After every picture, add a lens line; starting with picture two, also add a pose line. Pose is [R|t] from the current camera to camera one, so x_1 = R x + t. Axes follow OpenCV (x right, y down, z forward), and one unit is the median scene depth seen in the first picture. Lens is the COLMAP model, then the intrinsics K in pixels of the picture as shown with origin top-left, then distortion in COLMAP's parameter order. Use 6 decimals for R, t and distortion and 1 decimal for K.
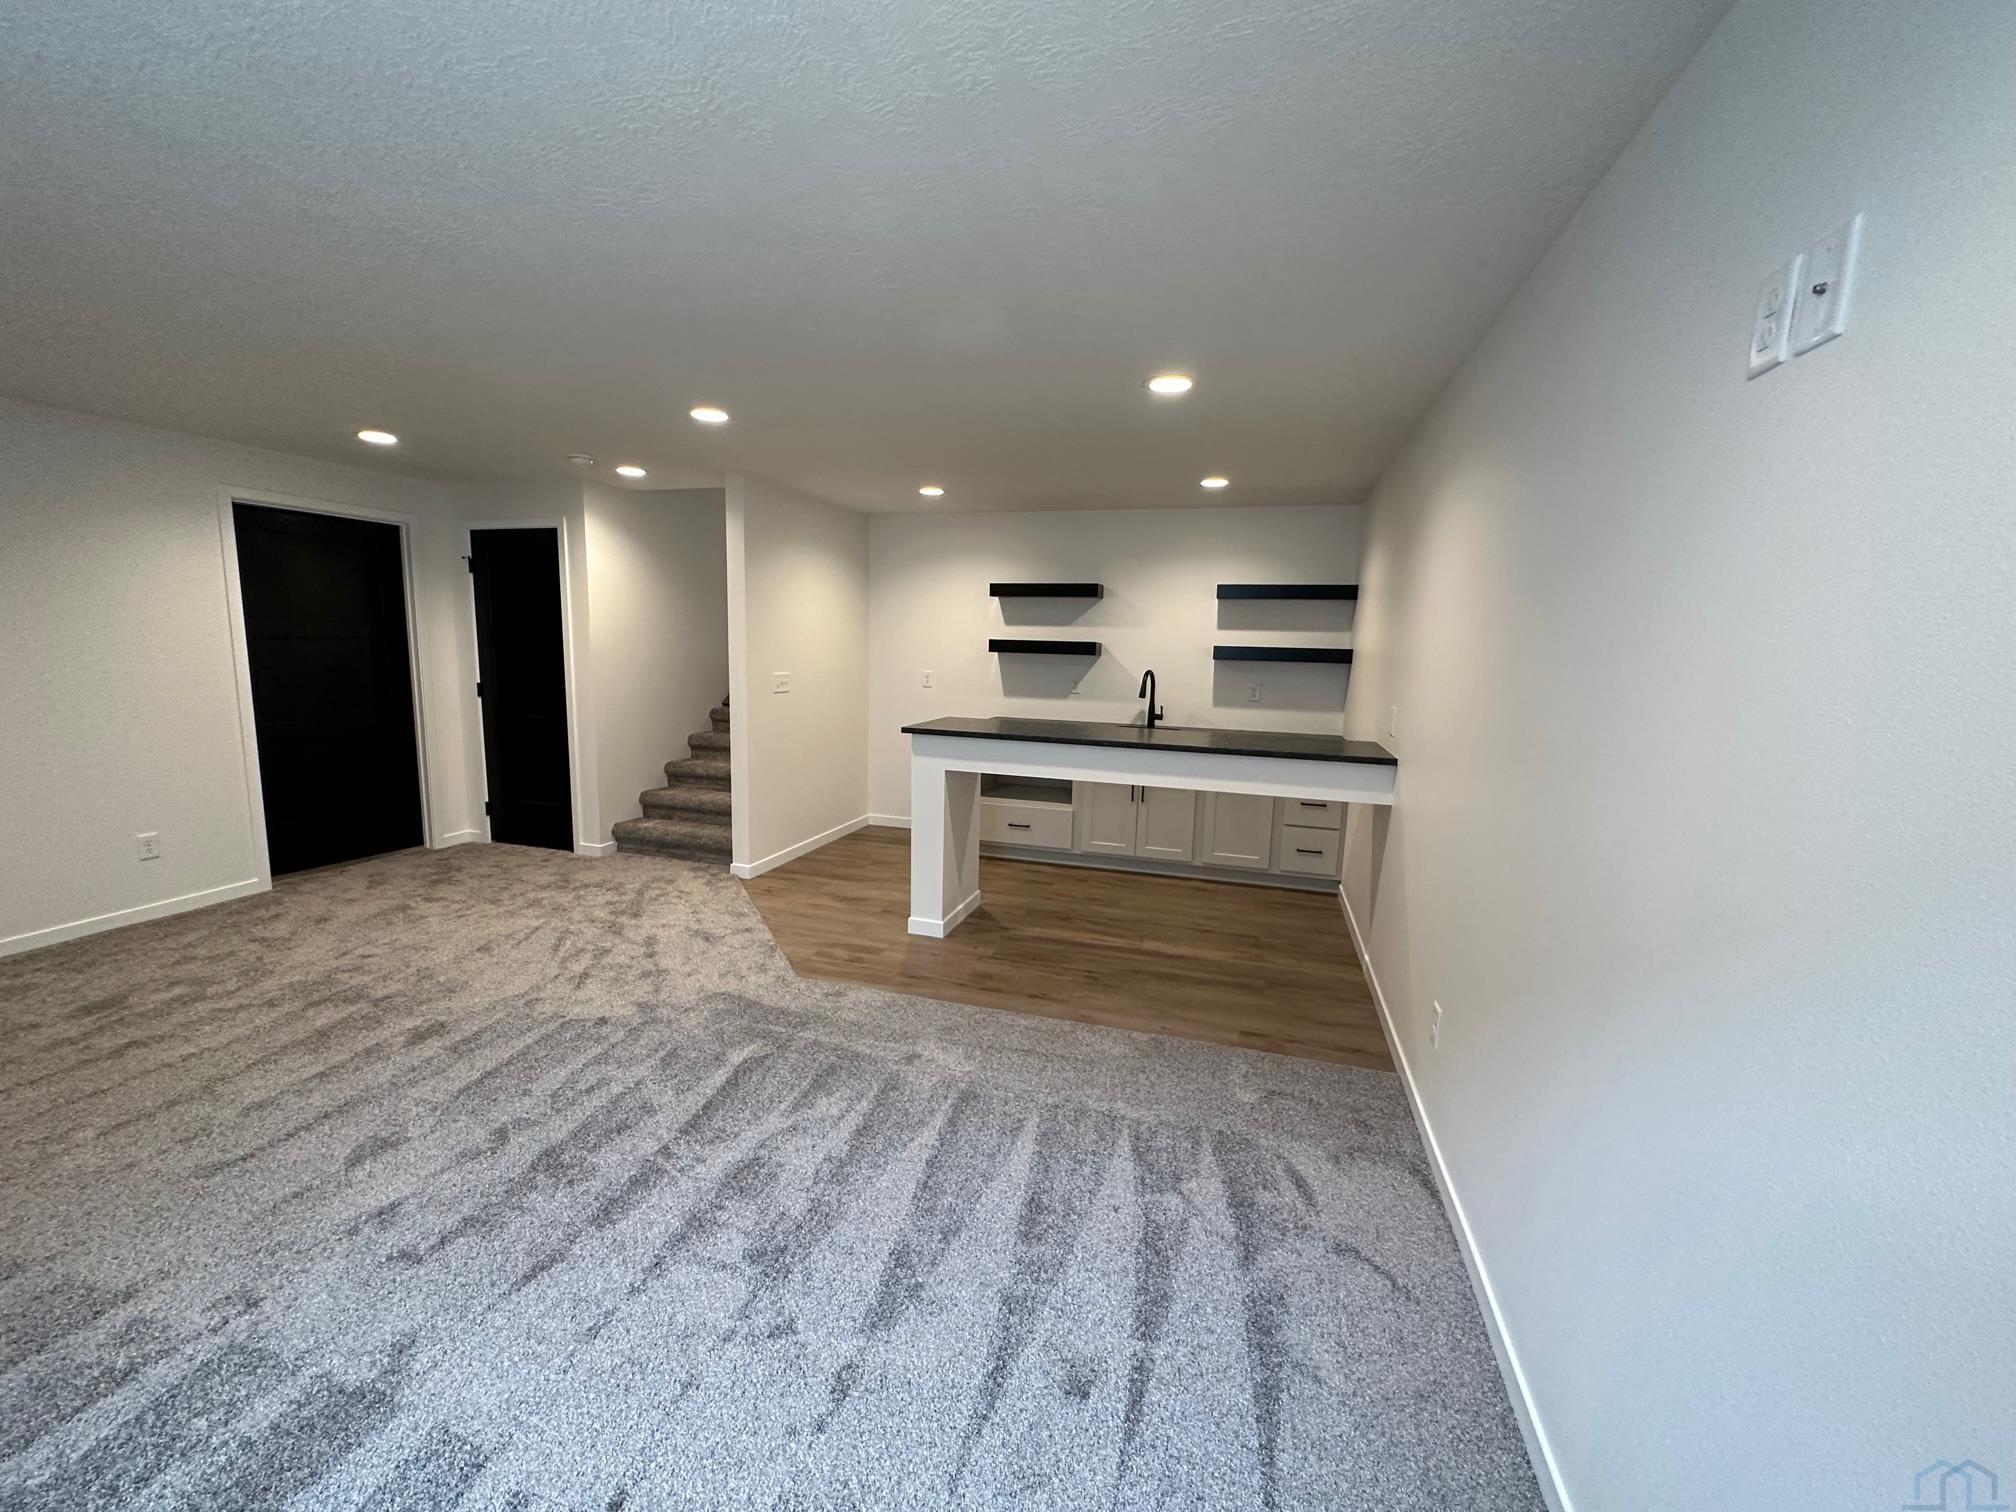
lens RADIAL K [[805.0, 0, 1008.0], [0, 805.0, 756.0], [0, 0, 1]] dist [-0.000383, 0.000127]
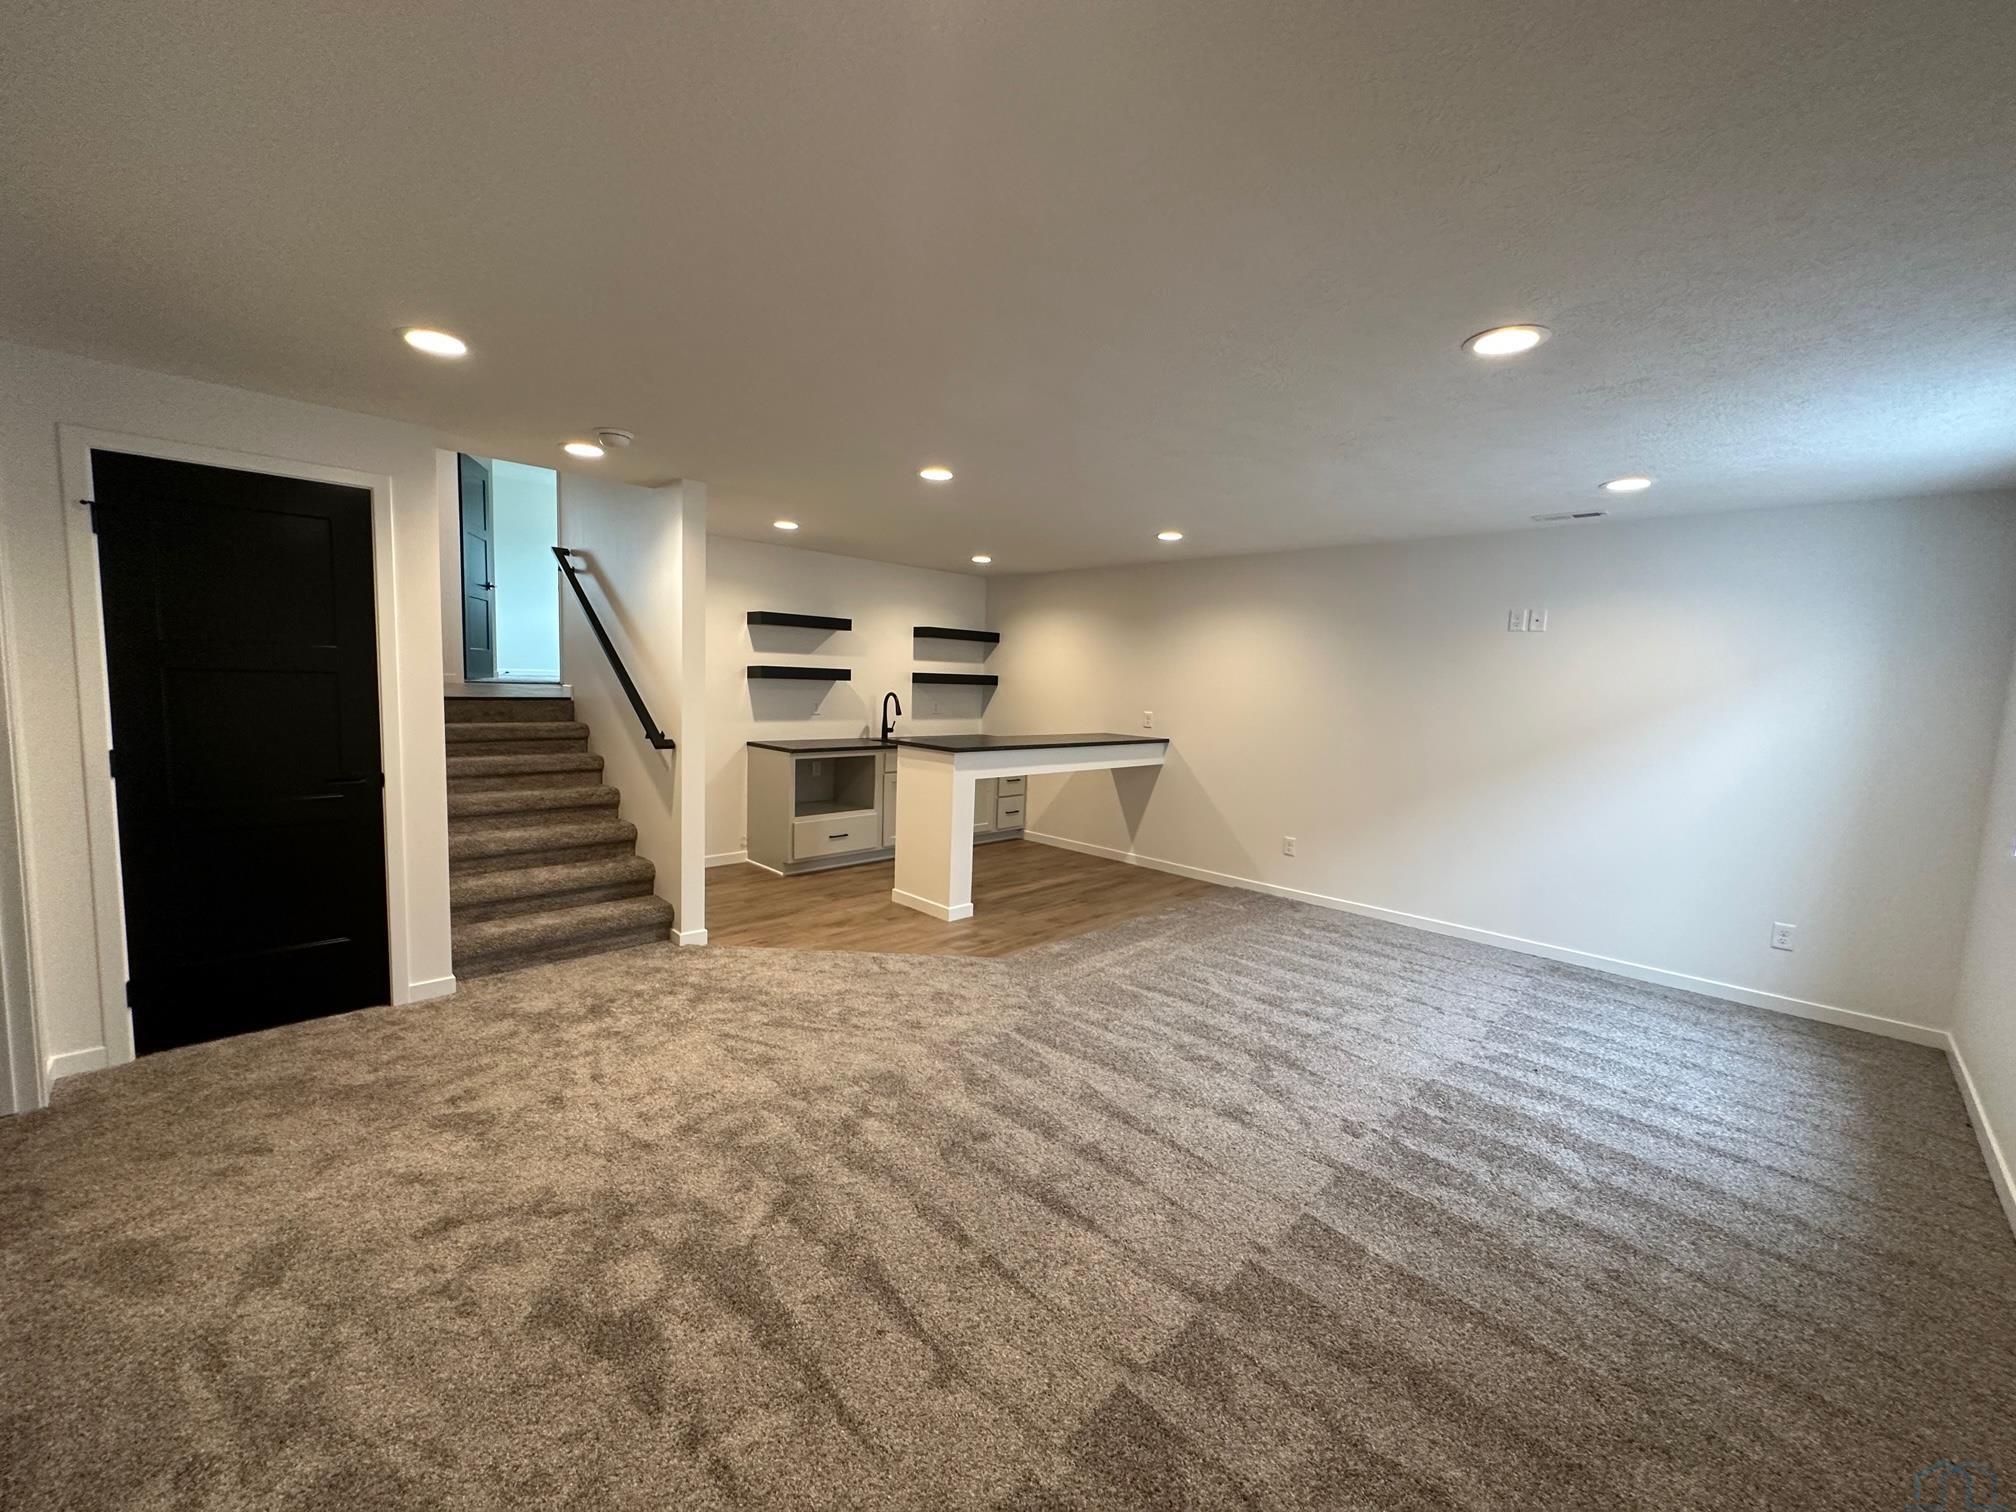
lens RADIAL K [[805.0, 0, 1008.0], [0, 805.0, 756.0], [0, 0, 1]] dist [-0.000383, 0.000127]
pose [[0.468536, -0.094105, 0.878418, -1.017314], [0.098556, 0.993672, 0.053884, -0.071816], [-0.877930, 0.061327, 0.474845, 0.319718]]
